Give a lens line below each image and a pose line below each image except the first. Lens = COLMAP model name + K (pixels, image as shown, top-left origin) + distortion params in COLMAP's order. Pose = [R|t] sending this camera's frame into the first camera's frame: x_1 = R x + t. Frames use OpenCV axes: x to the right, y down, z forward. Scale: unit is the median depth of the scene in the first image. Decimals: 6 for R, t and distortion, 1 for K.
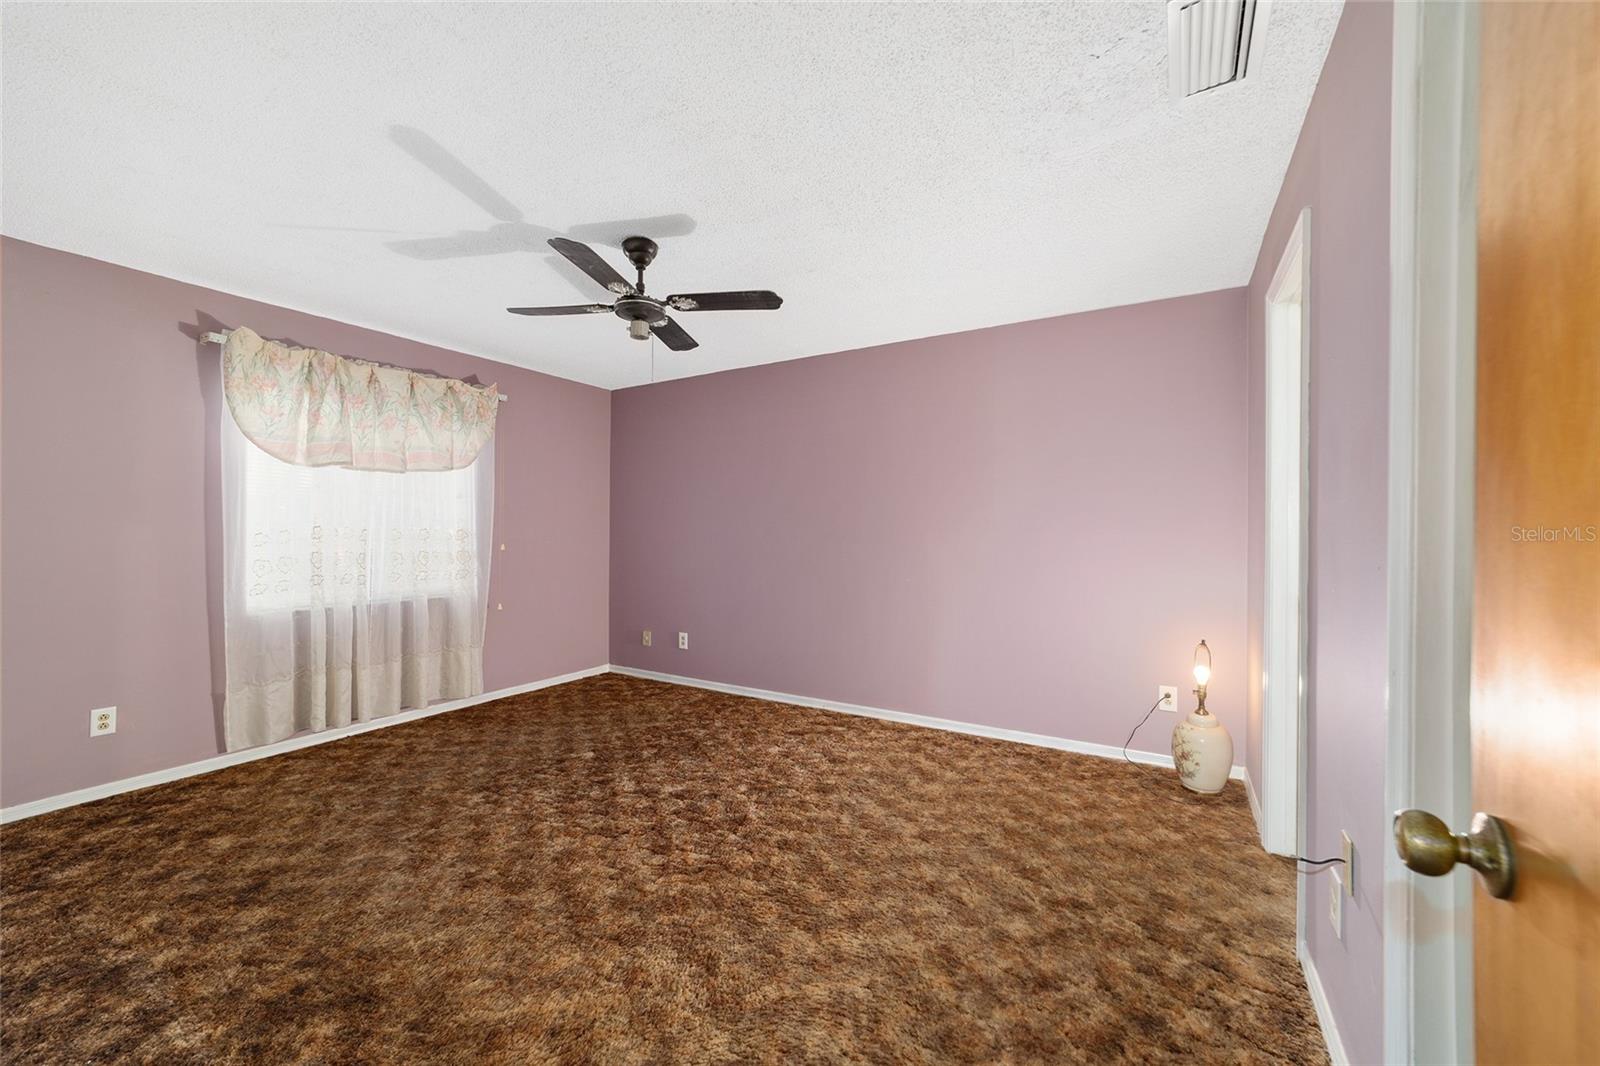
lens RADIAL K [[614.6, 0, 802.7], [0, 614.6, 530.9], [0, 0, 1]] dist [-0.011701, 0.004710]
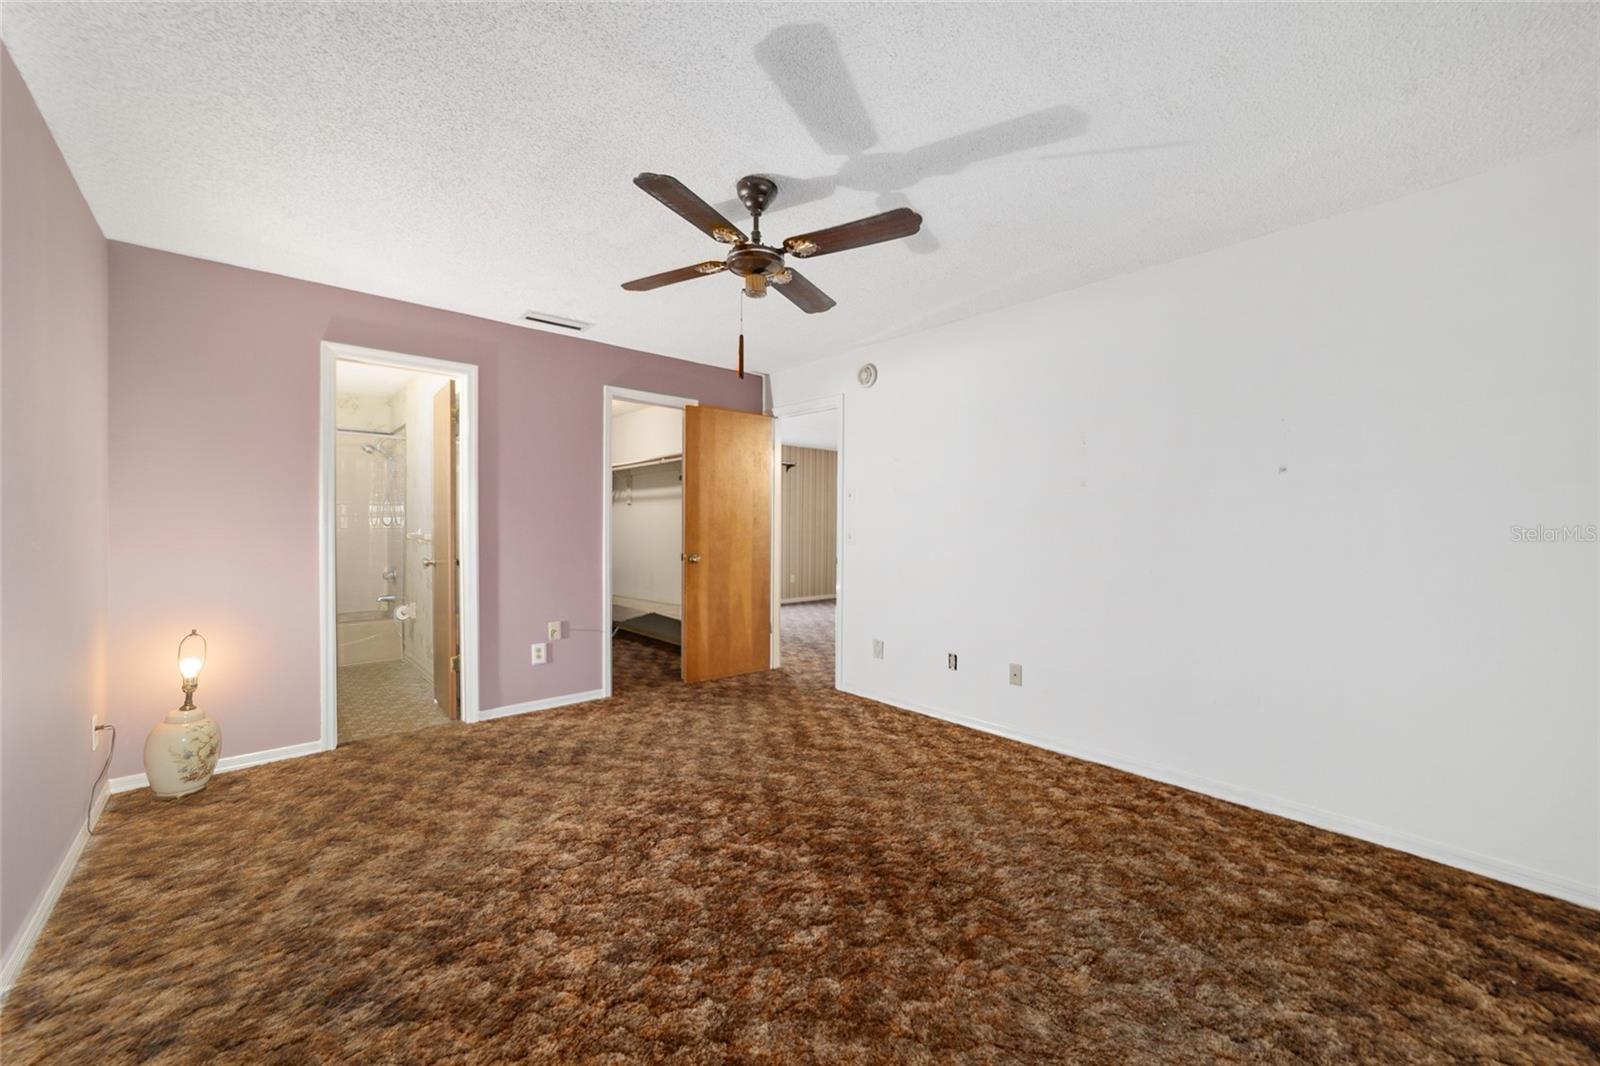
lens RADIAL K [[614.6, 0, 800.2], [0, 614.6, 528.5], [0, 0, 1]] dist [-0.011701, 0.004710]
pose [[-0.954872, -0.010353, 0.296836, -0.530939], [-0.006403, 0.999878, 0.014277, 0.001700], [-0.296947, 0.011732, -0.954822, 1.635017]]
